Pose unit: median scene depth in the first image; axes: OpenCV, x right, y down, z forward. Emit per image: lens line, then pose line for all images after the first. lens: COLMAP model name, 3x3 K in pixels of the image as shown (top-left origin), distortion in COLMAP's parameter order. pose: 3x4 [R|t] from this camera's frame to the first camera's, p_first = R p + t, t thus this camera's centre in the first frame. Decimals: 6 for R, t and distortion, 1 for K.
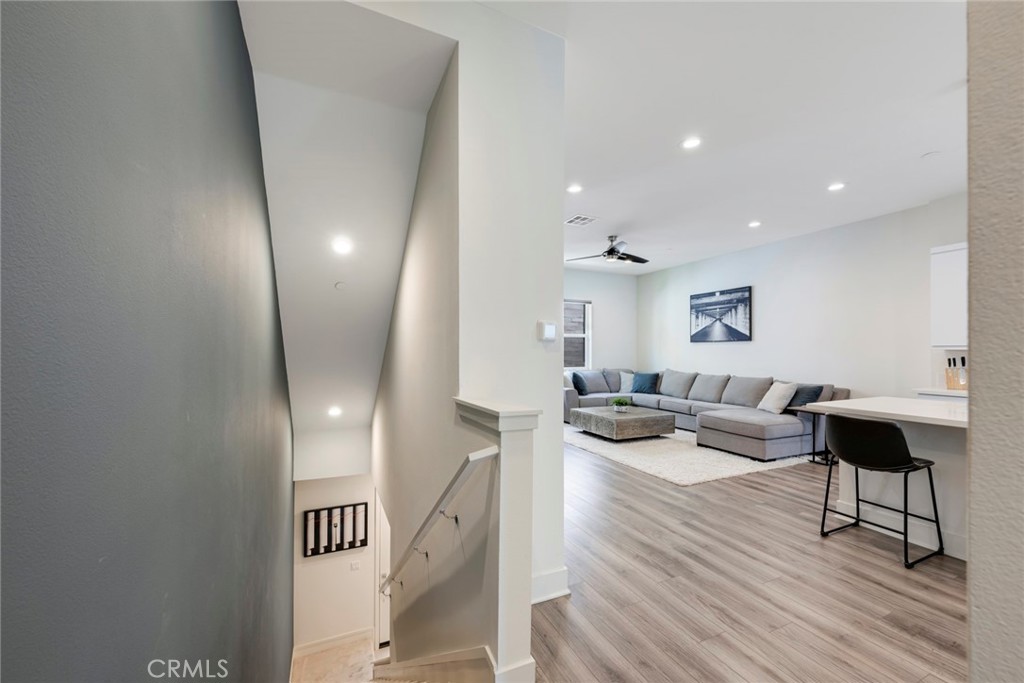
lens RADIAL K [[405.6, 0, 522.8], [0, 405.6, 351.8], [0, 0, 1]] dist [-0.002044, 0.000227]
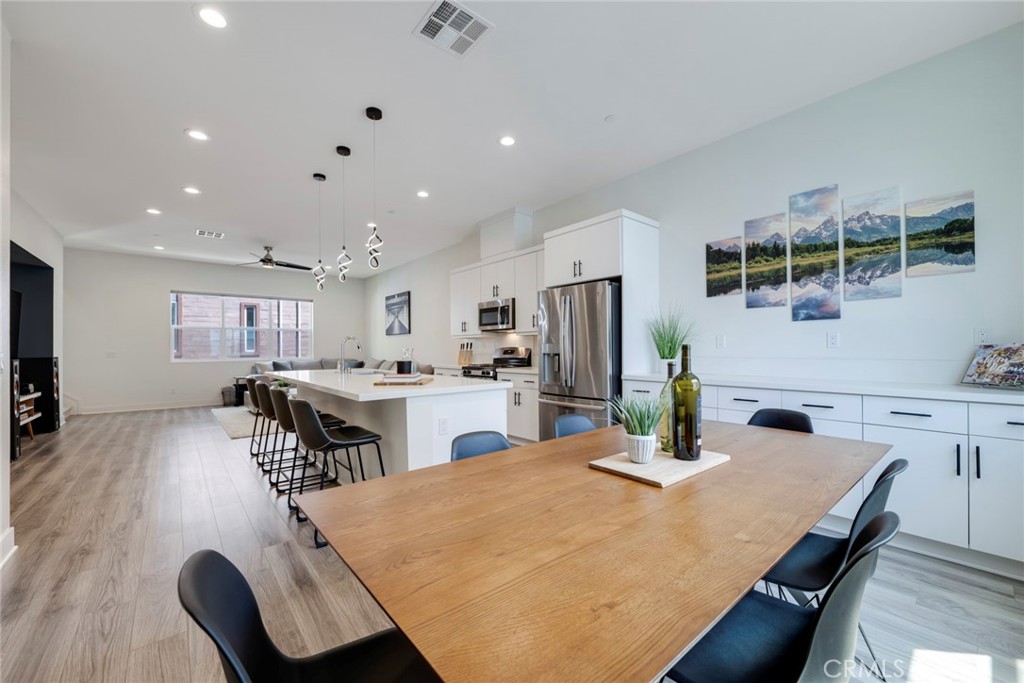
lens RADIAL K [[405.6, 0, 511.9], [0, 405.6, 343.9], [0, 0, 1]] dist [-0.002044, 0.000227]
pose [[0.973916, -0.005189, 0.226850, 0.585230], [0.008400, 0.999878, -0.013189, 0.025040], [-0.226754, 0.014750, 0.973840, -0.318114]]
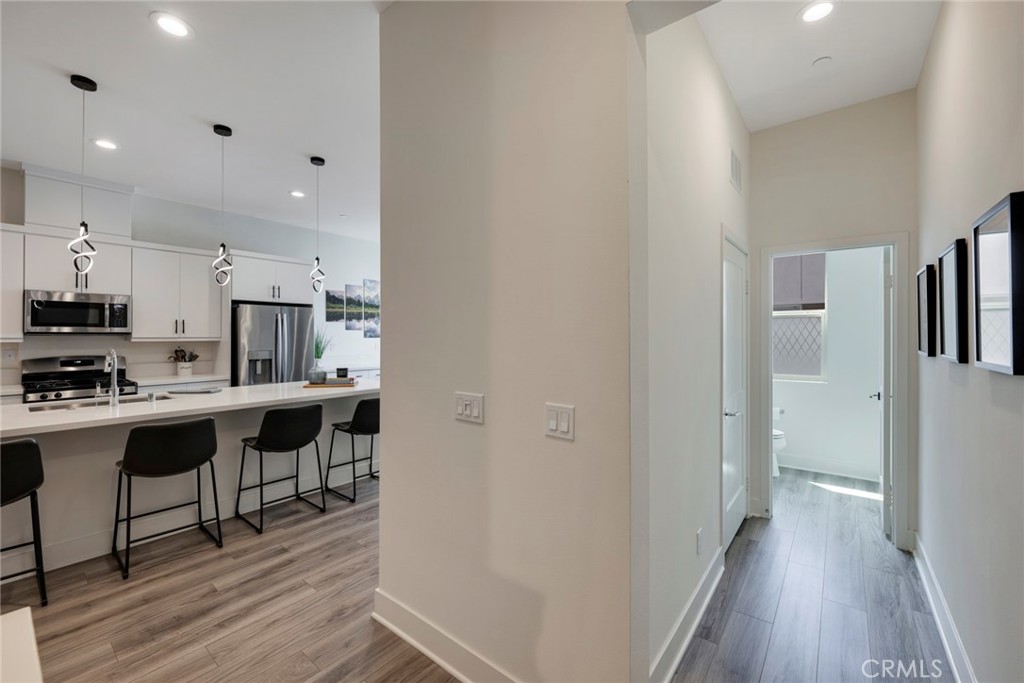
lens RADIAL K [[405.6, 0, 502.9], [0, 405.6, 333.6], [0, 0, 1]] dist [-0.002044, 0.000227]
pose [[-0.393952, 0.013680, 0.919029, -0.062233], [0.011057, 0.999887, -0.010144, -0.001081], [-0.919065, 0.006166, -0.394059, 0.151183]]
